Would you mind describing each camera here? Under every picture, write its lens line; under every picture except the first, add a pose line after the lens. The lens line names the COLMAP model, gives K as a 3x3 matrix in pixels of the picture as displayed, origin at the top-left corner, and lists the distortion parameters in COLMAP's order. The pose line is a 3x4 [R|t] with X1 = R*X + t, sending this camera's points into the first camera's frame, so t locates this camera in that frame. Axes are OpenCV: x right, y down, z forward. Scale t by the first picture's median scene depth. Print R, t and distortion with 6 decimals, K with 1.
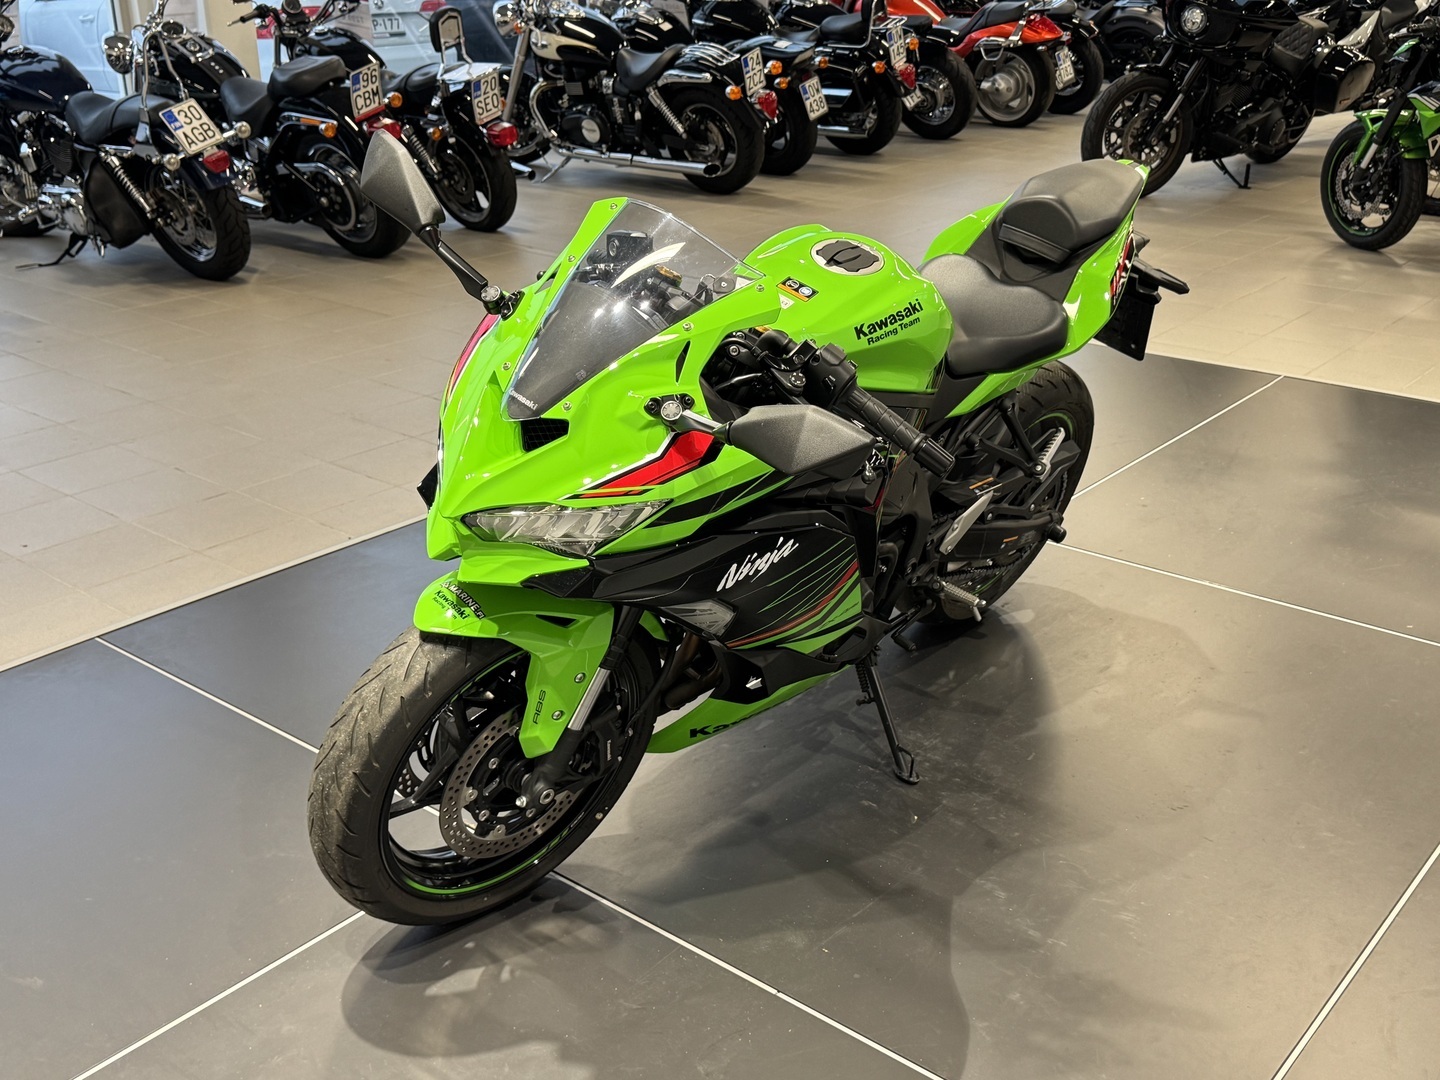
lens RADIAL K [[1533.7, 0, 716.2], [0, 1533.7, 541.8], [0, 0, 1]] dist [0.078111, 0.000000]
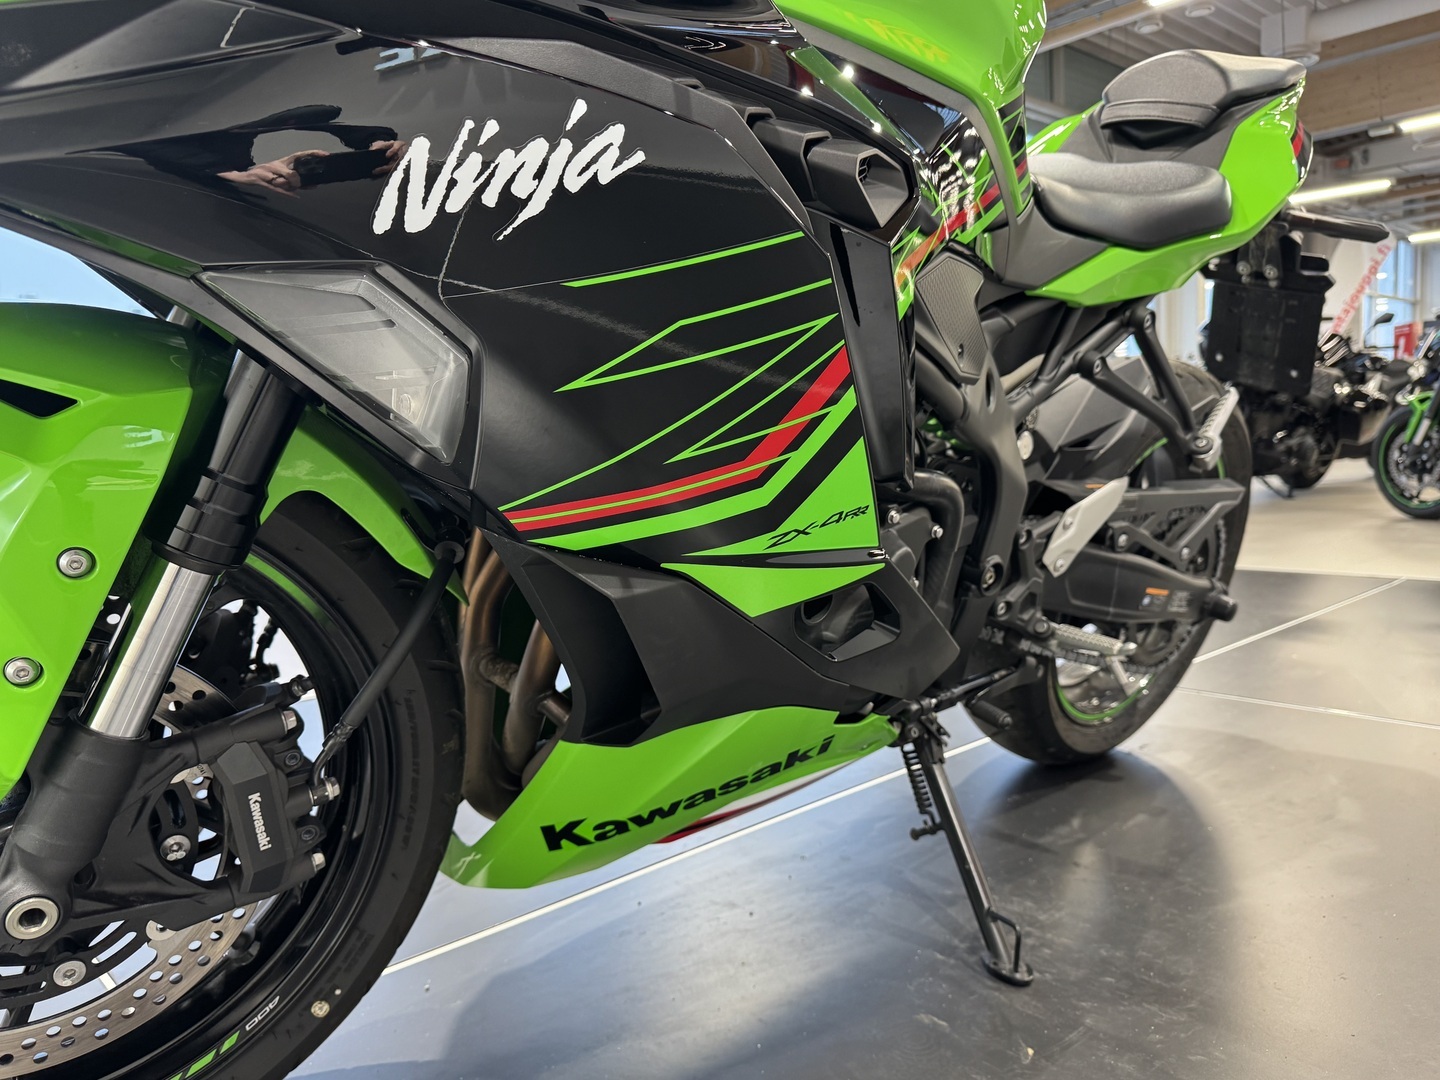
lens RADIAL K [[1076.3, 0, 723.7], [0, 1076.3, 539.3], [0, 0, 1]] dist [-0.005154, 0.005796]
pose [[0.991594, -0.019865, -0.127857, 0.075834], [-0.018816, 0.955504, -0.294376, 0.119017], [0.128016, 0.294307, 0.947098, 0.585212]]
